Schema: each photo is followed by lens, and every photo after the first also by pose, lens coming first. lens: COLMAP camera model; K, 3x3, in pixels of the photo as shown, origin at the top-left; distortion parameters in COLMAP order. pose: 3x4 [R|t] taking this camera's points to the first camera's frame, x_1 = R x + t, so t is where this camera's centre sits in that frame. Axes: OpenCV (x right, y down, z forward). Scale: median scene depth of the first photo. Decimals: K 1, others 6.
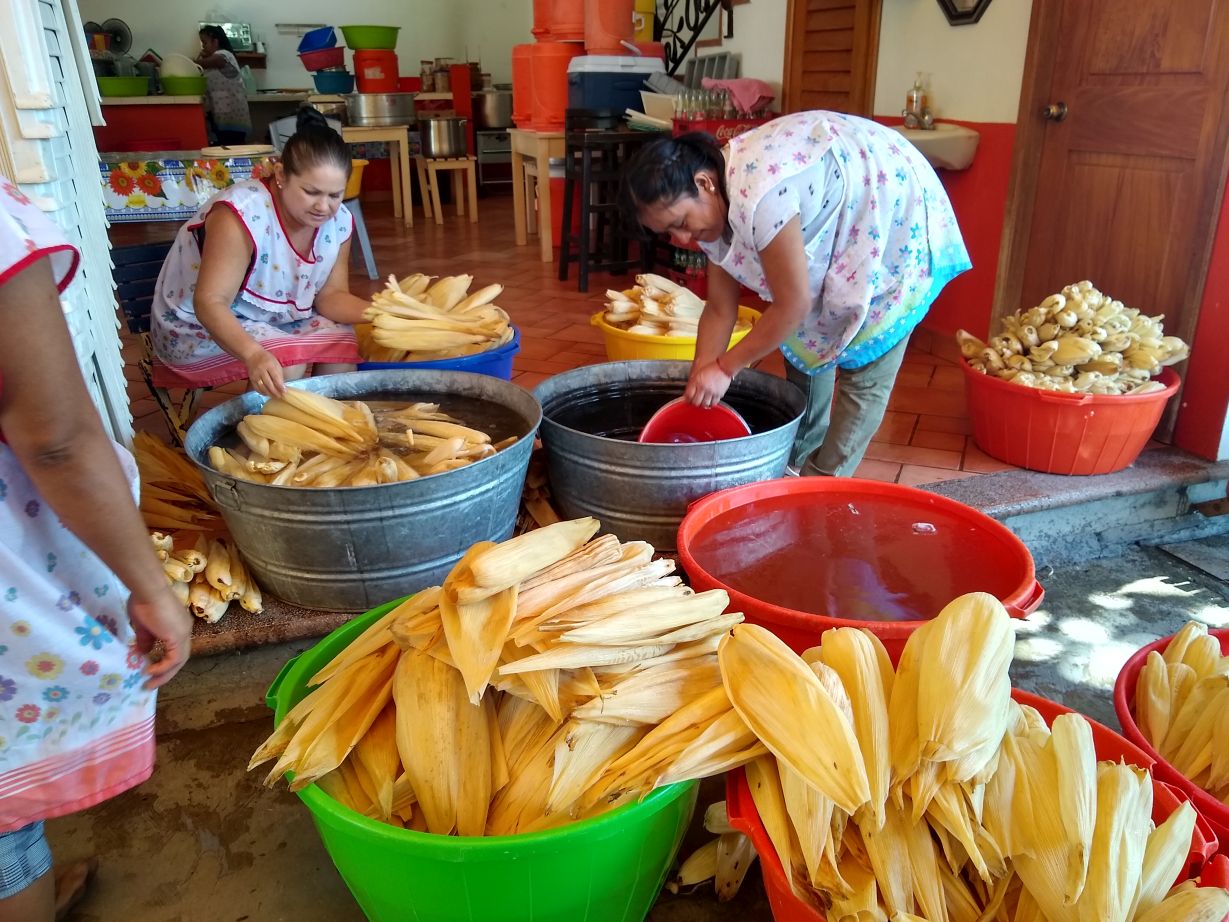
lens RADIAL K [[995.8, 0, 614.5], [0, 995.8, 461.0], [0, 0, 1]] dist [0.005894, 0.007905]
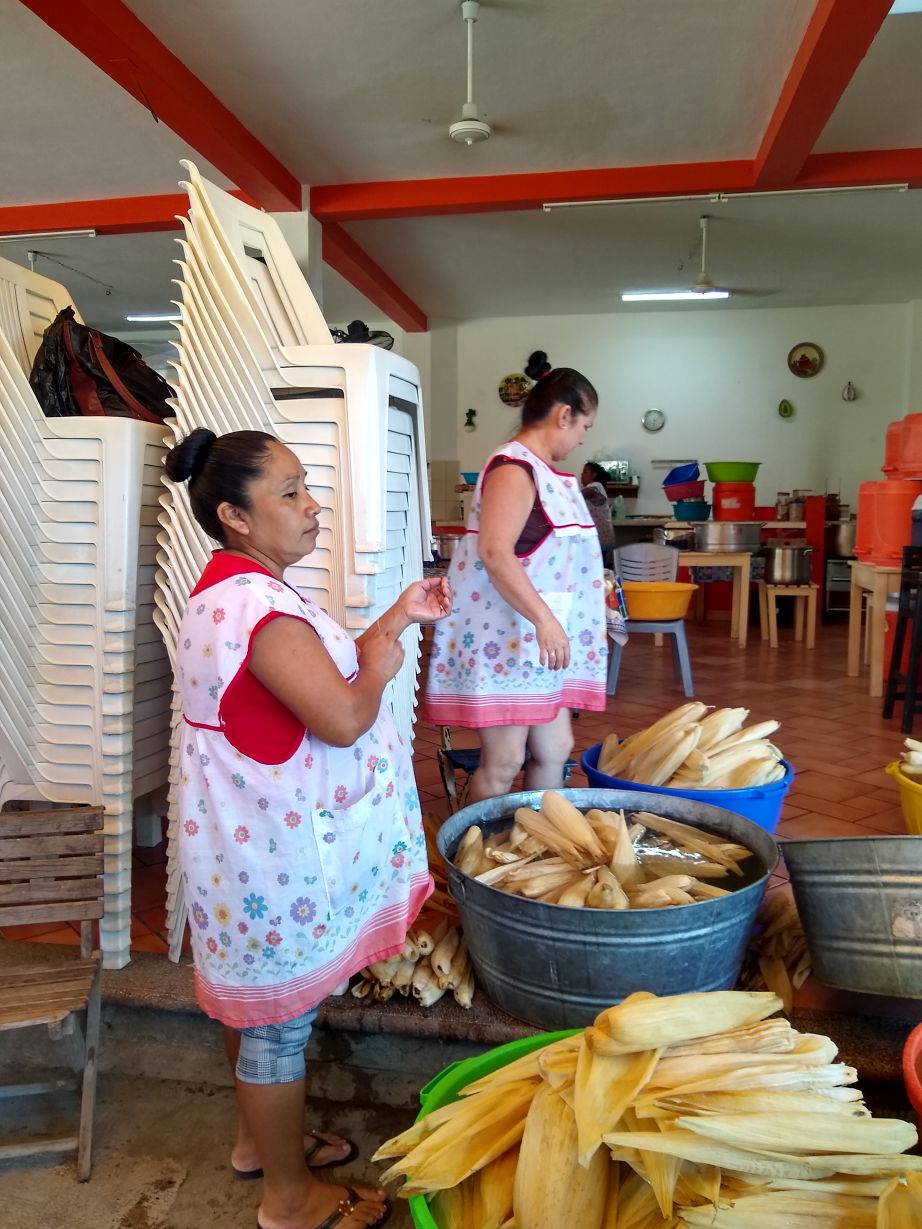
lens RADIAL K [[996.6, 0, 442.3], [0, 996.6, 615.5], [0, 0, 1]] dist [-0.061017, 0.082819]
pose [[0.866753, 0.063886, -0.494629, 0.075450], [-0.185351, 0.961991, -0.200547, -0.021566], [0.463017, 0.265505, 0.845649, -0.002609]]
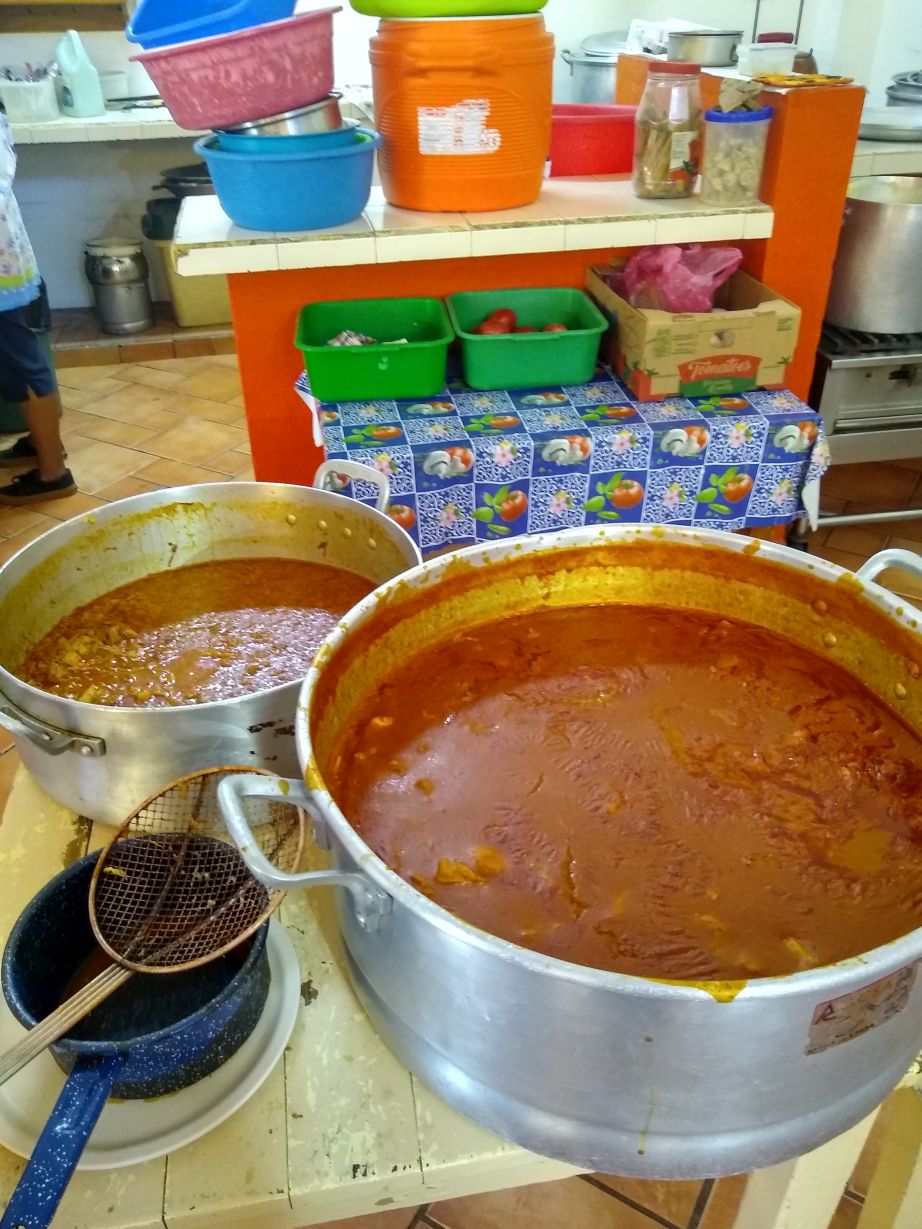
lens RADIAL K [[995.8, 0, 461.0], [0, 995.8, 614.5], [0, 0, 1]] dist [0.005894, 0.007905]
pose [[0.989876, 0.067376, -0.124925, -0.696787], [-0.038672, 0.974878, 0.219355, -1.126962], [0.136566, -0.212303, 0.967614, 2.562628]]
